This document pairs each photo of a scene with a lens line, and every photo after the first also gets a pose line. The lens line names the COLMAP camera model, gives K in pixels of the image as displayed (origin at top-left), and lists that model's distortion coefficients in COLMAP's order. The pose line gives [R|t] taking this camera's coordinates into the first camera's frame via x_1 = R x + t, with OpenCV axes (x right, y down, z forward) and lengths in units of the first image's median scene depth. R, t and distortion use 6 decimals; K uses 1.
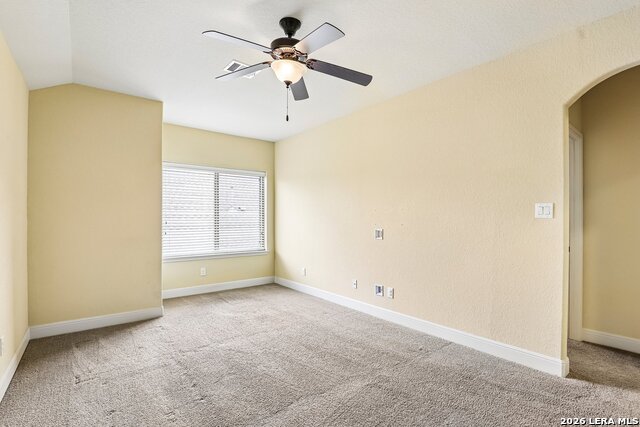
lens RADIAL K [[295.1, 0, 325.3], [0, 295.1, 214.4], [0, 0, 1]] dist [-0.015619, -0.000363]
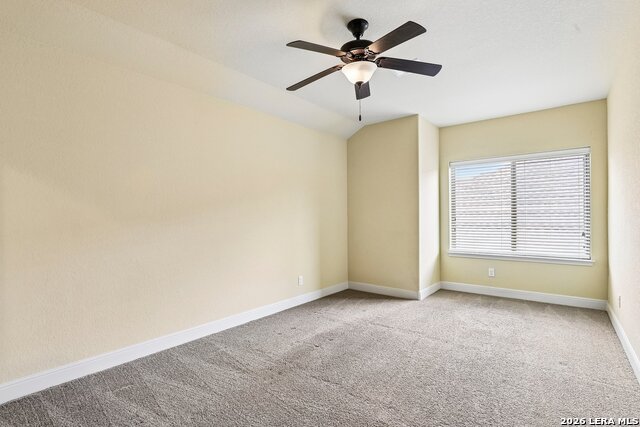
lens RADIAL K [[295.1, 0, 322.9], [0, 295.1, 216.6], [0, 0, 1]] dist [-0.015619, -0.000363]
pose [[0.247674, -0.002999, -0.968839, 0.452906], [0.022363, 0.999746, 0.002622, 0.005630], [0.968585, -0.022315, 0.247679, 0.336190]]
